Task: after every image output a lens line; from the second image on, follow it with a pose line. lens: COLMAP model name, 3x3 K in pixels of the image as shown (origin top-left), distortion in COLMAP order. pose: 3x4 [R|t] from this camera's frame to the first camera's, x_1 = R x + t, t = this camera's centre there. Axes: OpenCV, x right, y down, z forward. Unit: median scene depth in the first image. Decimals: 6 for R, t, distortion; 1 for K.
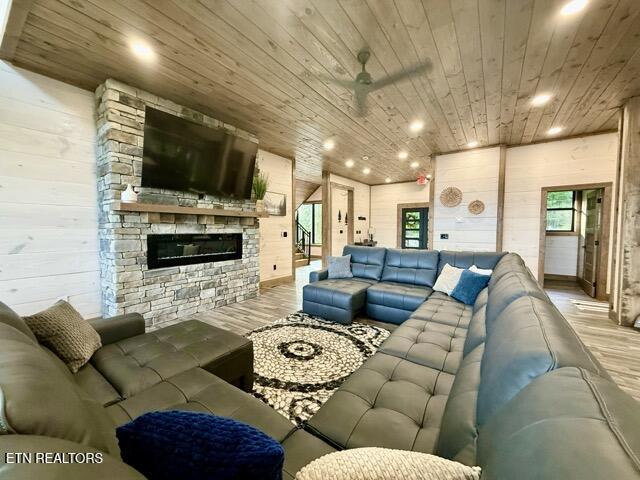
lens RADIAL K [[255.2, 0, 318.8], [0, 255.2, 239.1], [0, 0, 1]] dist [-0.001783, 0.000147]
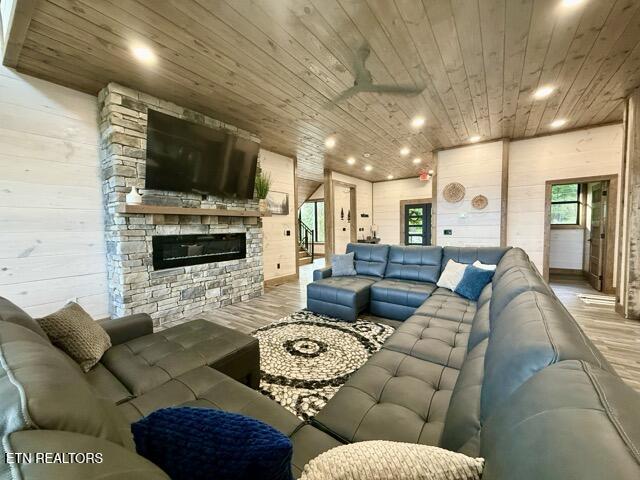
lens RADIAL K [[255.2, 0, 318.6], [0, 255.2, 239.3], [0, 0, 1]] dist [-0.001783, 0.000147]
pose [[0.999756, -0.018409, -0.012173, -0.000329], [0.018520, 0.999788, 0.009019, -0.001312], [0.012004, -0.009243, 0.999885, -0.004511]]
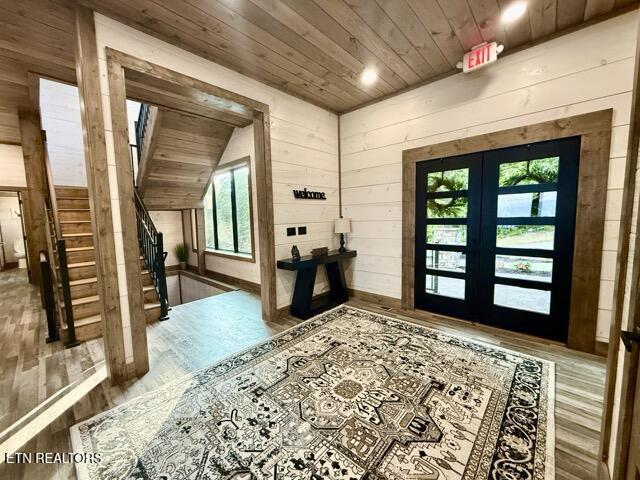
lens RADIAL K [[255.2, 0, 319.6], [0, 255.2, 238.2], [0, 0, 1]] dist [-0.001783, 0.000147]
pose [[0.990640, -0.015197, -0.135653, 0.659562], [0.021859, 0.998620, 0.047755, -0.092758], [0.134740, -0.050273, 0.989605, 1.713228]]
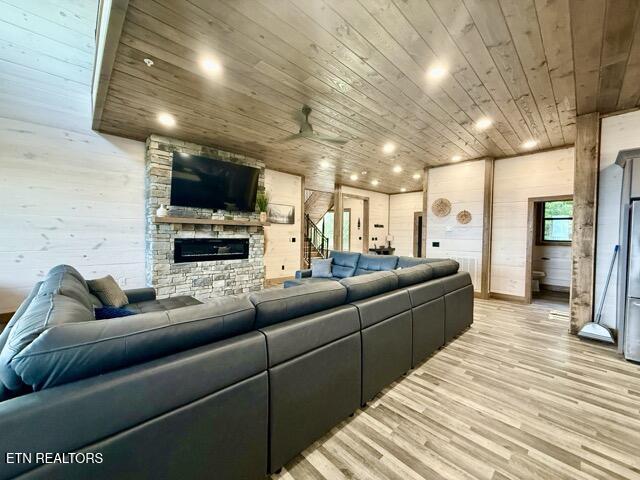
lens RADIAL K [[255.2, 0, 318.6], [0, 255.2, 239.3], [0, 0, 1]] dist [-0.001783, 0.000147]
pose [[0.980109, 0.016790, -0.197746, 0.376091], [-0.020861, 0.999611, -0.018522, -0.003269], [0.197358, 0.022279, 0.980078, -0.224320]]
